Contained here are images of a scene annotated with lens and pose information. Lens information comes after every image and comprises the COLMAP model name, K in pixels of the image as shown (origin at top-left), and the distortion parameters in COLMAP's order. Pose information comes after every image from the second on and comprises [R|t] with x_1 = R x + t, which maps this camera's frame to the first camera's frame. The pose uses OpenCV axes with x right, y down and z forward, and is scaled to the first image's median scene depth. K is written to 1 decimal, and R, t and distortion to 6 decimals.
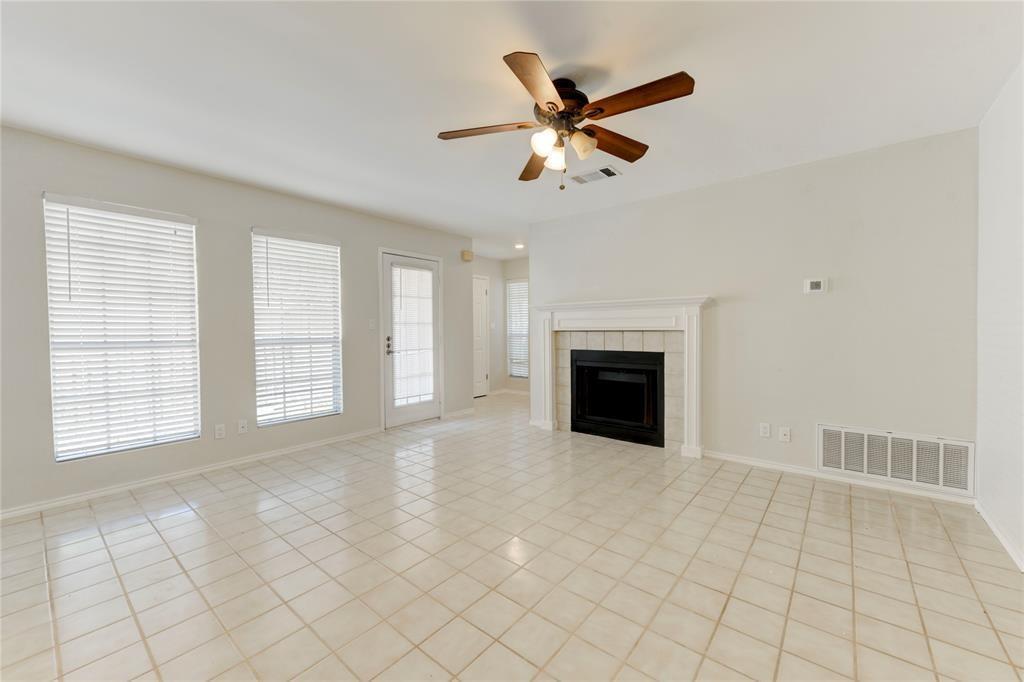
lens RADIAL K [[401.0, 0, 516.3], [0, 401.0, 337.0], [0, 0, 1]] dist [0.010736, -0.003860]
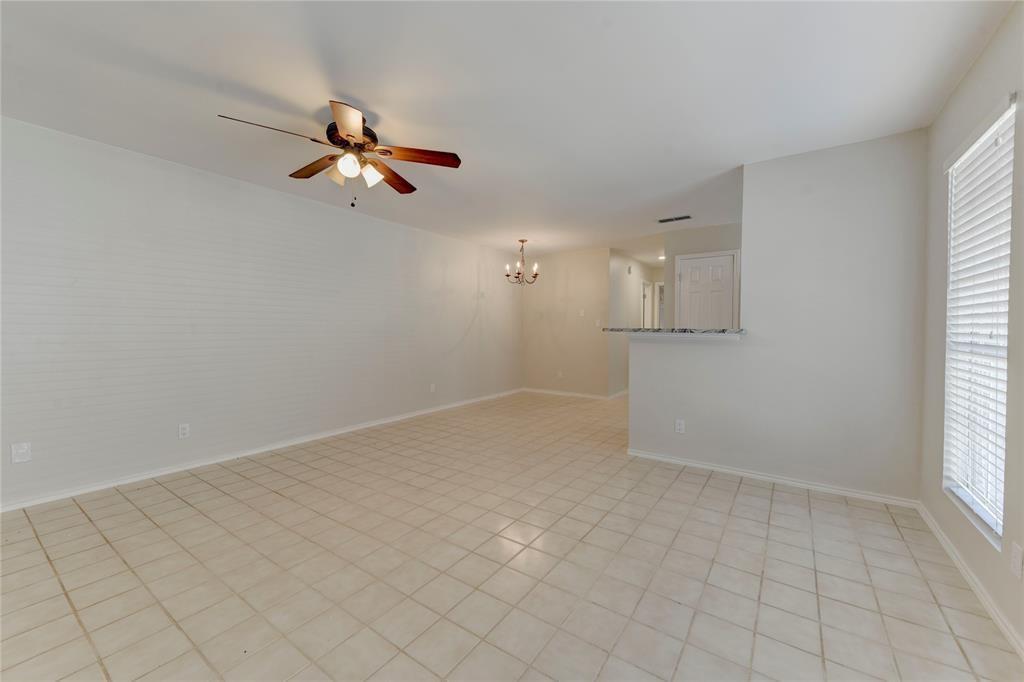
lens RADIAL K [[401.0, 0, 516.3], [0, 401.0, 337.0], [0, 0, 1]] dist [0.010736, -0.003860]
pose [[-0.996836, 0.004036, -0.079382, -0.150916], [0.000719, 0.999127, 0.041768, -0.023038], [0.079481, 0.041579, -0.995969, 1.277361]]
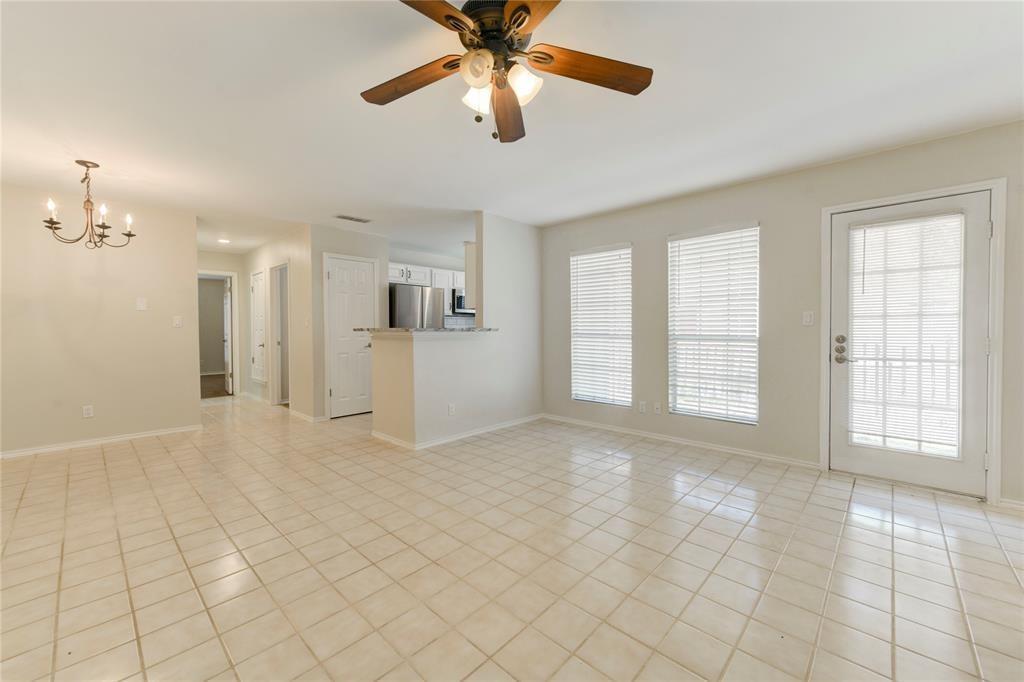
lens RADIAL K [[401.0, 0, 516.3], [0, 401.0, 337.0], [0, 0, 1]] dist [0.010736, -0.003860]
pose [[-0.063490, 0.027260, -0.997610, 0.497844], [-0.015335, 0.999482, 0.028287, -0.012757], [0.997865, 0.017094, -0.063039, 0.630188]]
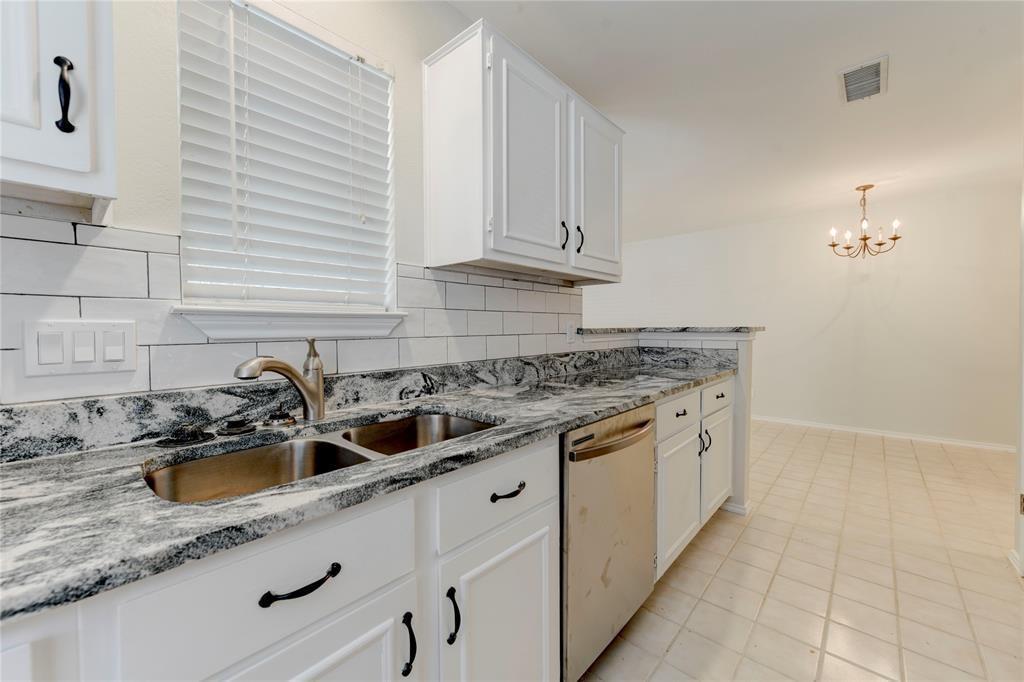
lens RADIAL K [[401.0, 0, 516.3], [0, 401.0, 337.0], [0, 0, 1]] dist [0.010736, -0.003860]
pose [[0.043694, -0.016109, 0.998915, -1.362050], [0.021482, 0.999654, 0.015182, -0.000486], [-0.998814, 0.020795, 0.044025, 0.502347]]
